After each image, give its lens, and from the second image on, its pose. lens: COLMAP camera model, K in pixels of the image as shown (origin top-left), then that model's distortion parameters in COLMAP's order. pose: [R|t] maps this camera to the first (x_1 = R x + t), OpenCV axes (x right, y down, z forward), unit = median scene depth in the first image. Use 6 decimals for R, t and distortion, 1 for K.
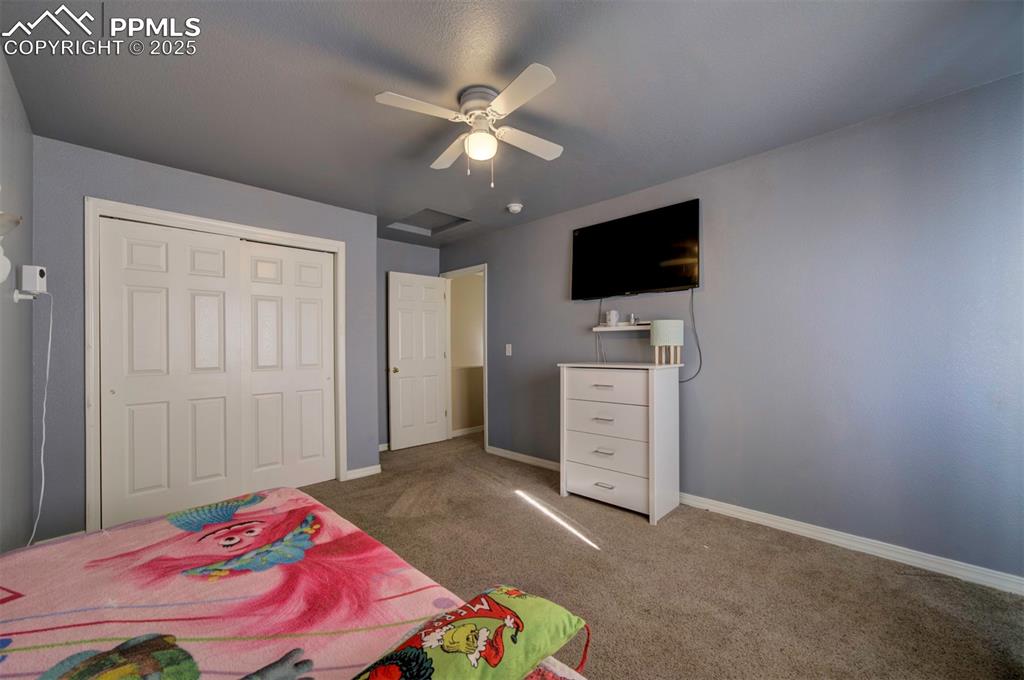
lens RADIAL K [[412.0, 0, 513.8], [0, 412.0, 342.5], [0, 0, 1]] dist [-0.010042, 0.004671]
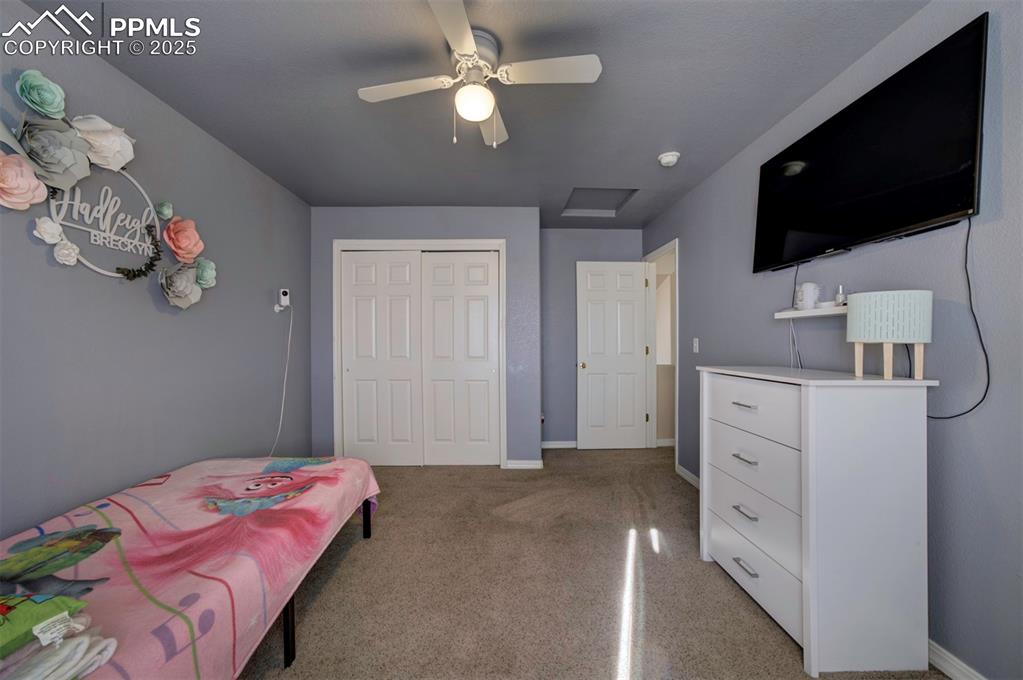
lens RADIAL K [[411.6, 0, 508.4], [0, 411.6, 341.2], [0, 0, 1]] dist [-0.010042, 0.004671]
pose [[0.714800, 0.008000, -0.699283, 0.385372], [-0.000648, 0.999942, 0.010778, 0.001363], [0.699328, -0.007251, 0.714764, 0.303212]]
